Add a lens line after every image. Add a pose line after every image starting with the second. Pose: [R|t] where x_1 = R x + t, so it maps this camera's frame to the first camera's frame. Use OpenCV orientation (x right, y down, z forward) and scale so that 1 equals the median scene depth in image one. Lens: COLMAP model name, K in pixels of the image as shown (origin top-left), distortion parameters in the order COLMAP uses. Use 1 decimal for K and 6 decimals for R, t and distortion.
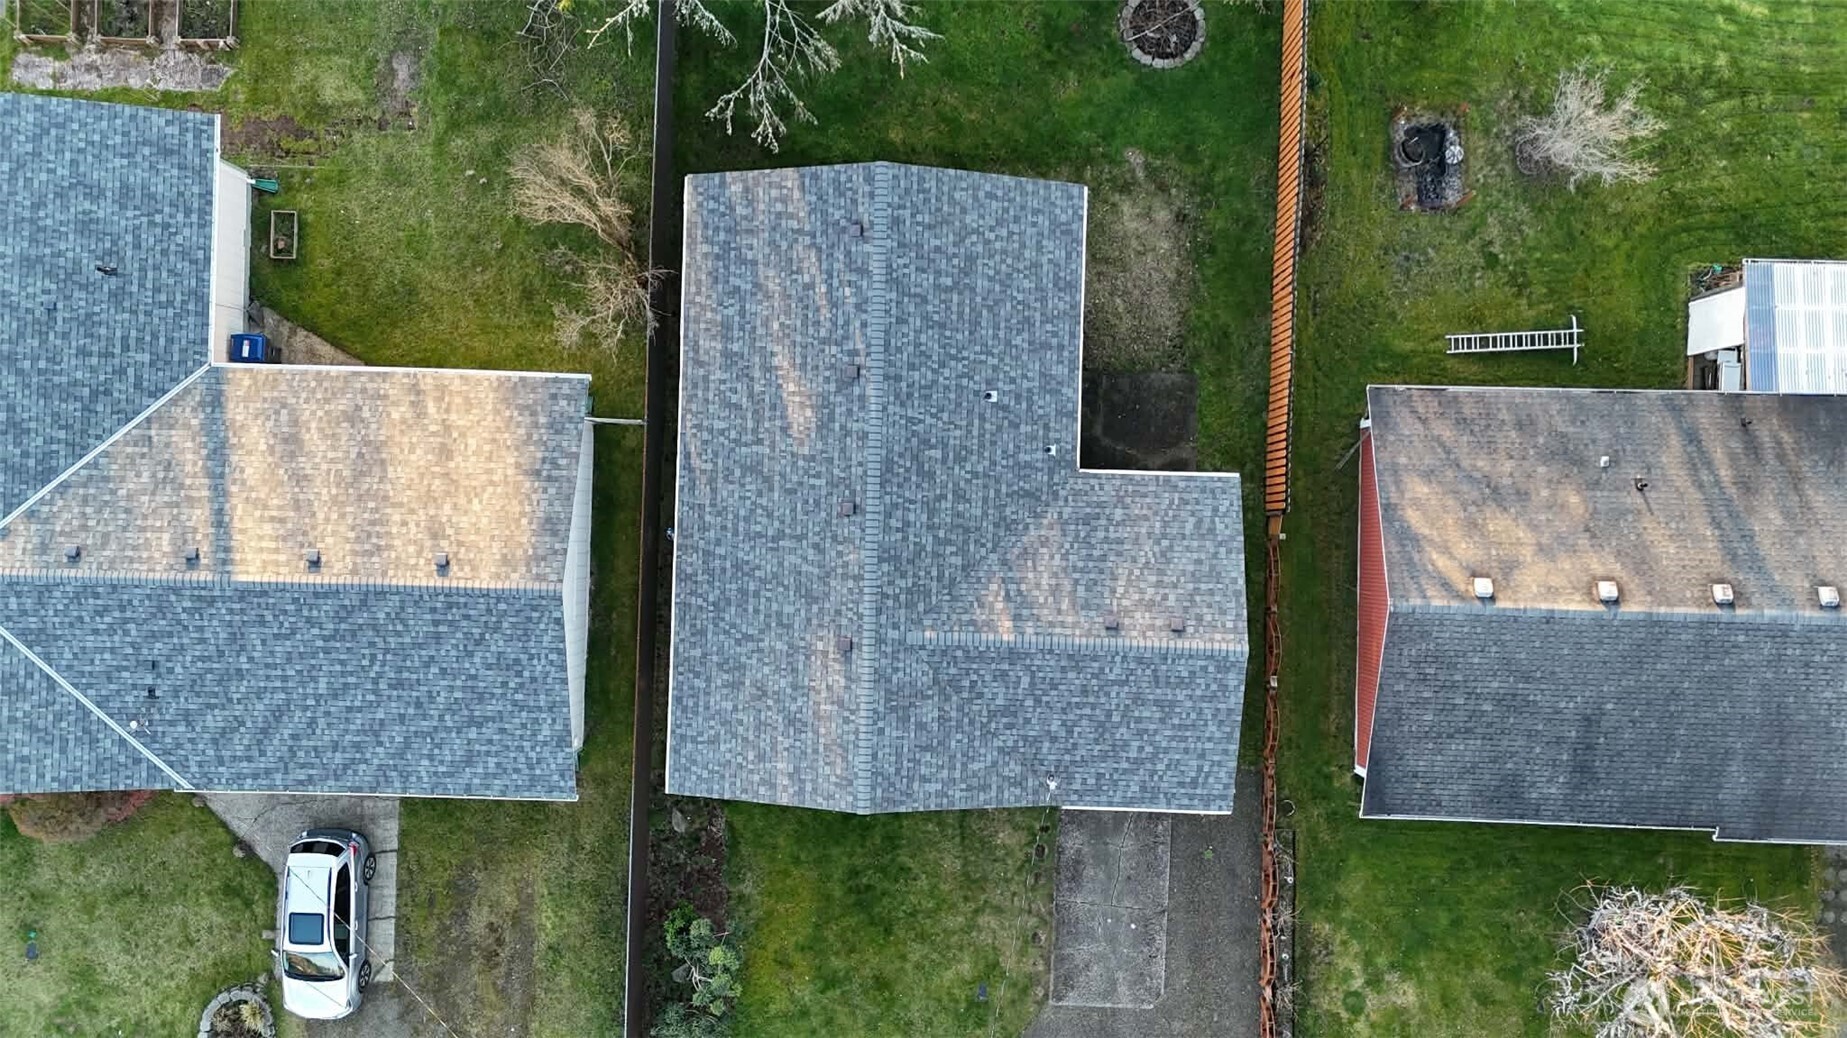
lens RADIAL K [[1356.5, 0, 923.5], [0, 1356.5, 519.0], [0, 0, 1]] dist [0.075677, -0.077540]
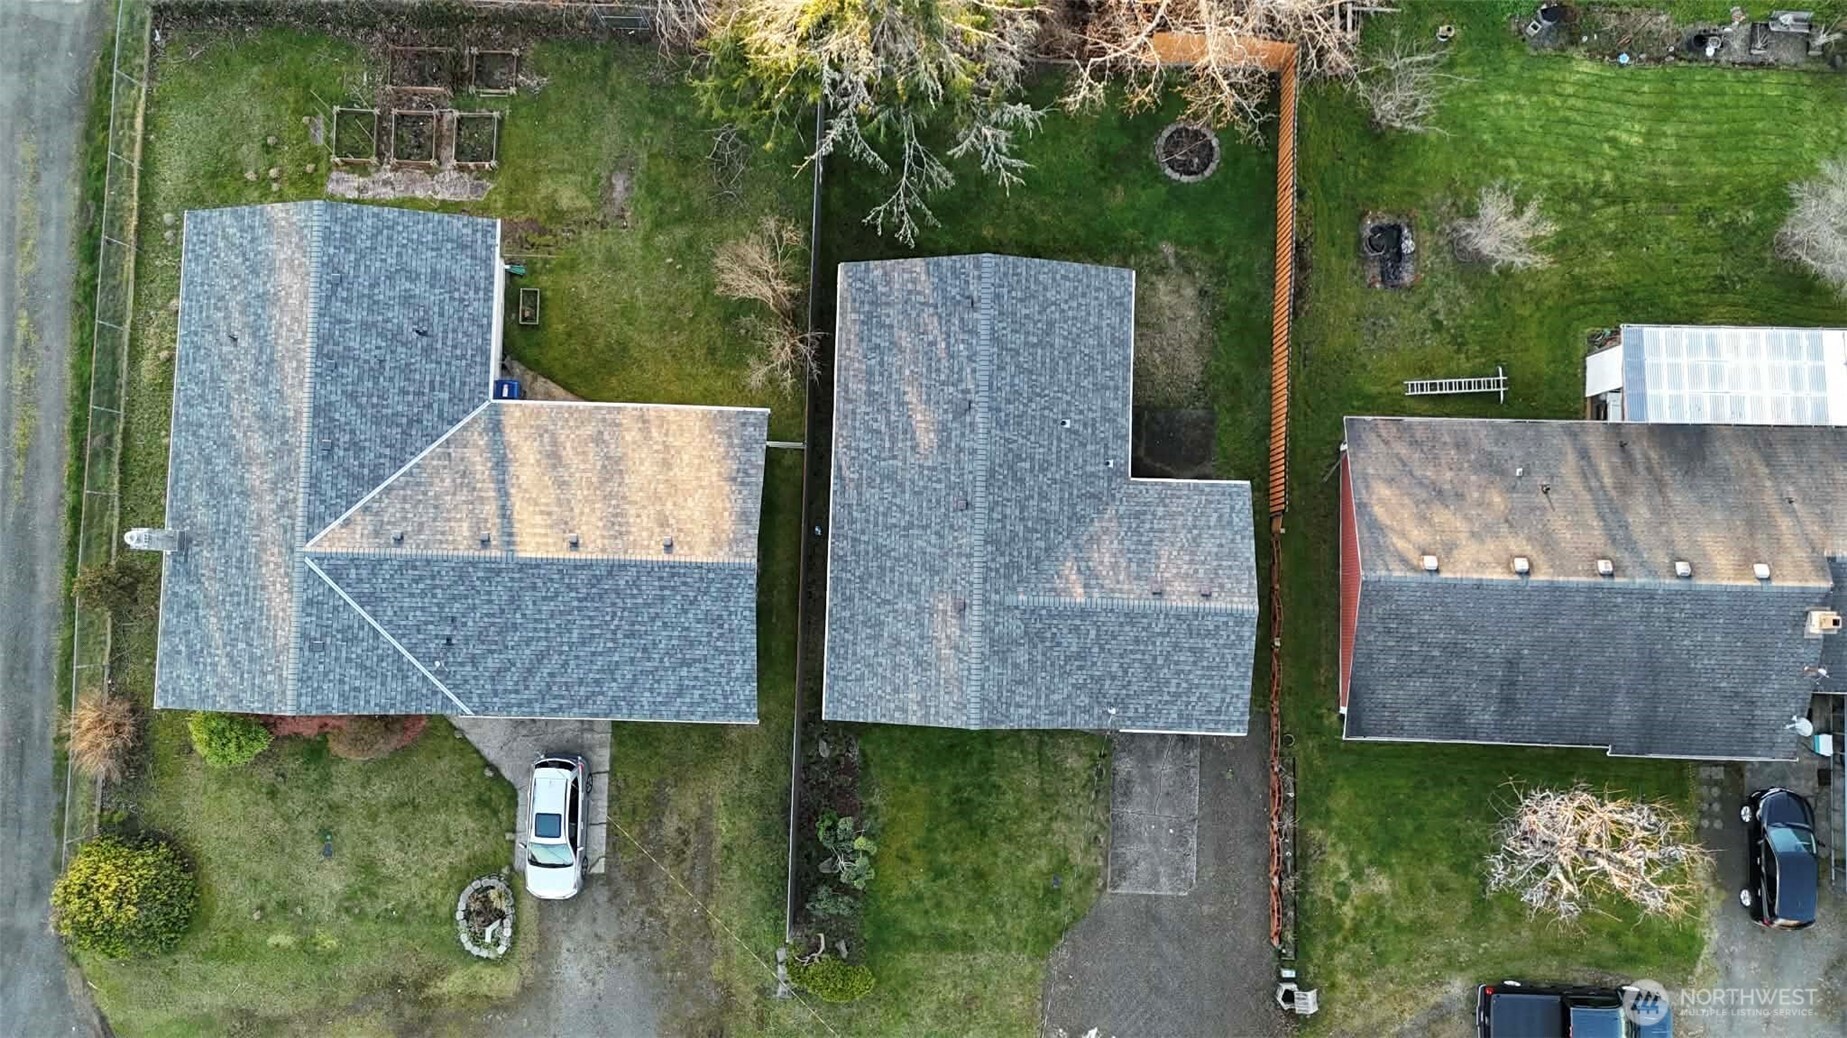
lens RADIAL K [[1356.5, 0, 923.5], [0, 1356.5, 519.0], [0, 0, 1]] dist [0.075677, -0.077540]
pose [[0.999998, 0.000988, -0.001586, -0.088949], [-0.001065, 0.998758, -0.049818, 0.071472], [0.001535, 0.049819, 0.998757, -0.345408]]
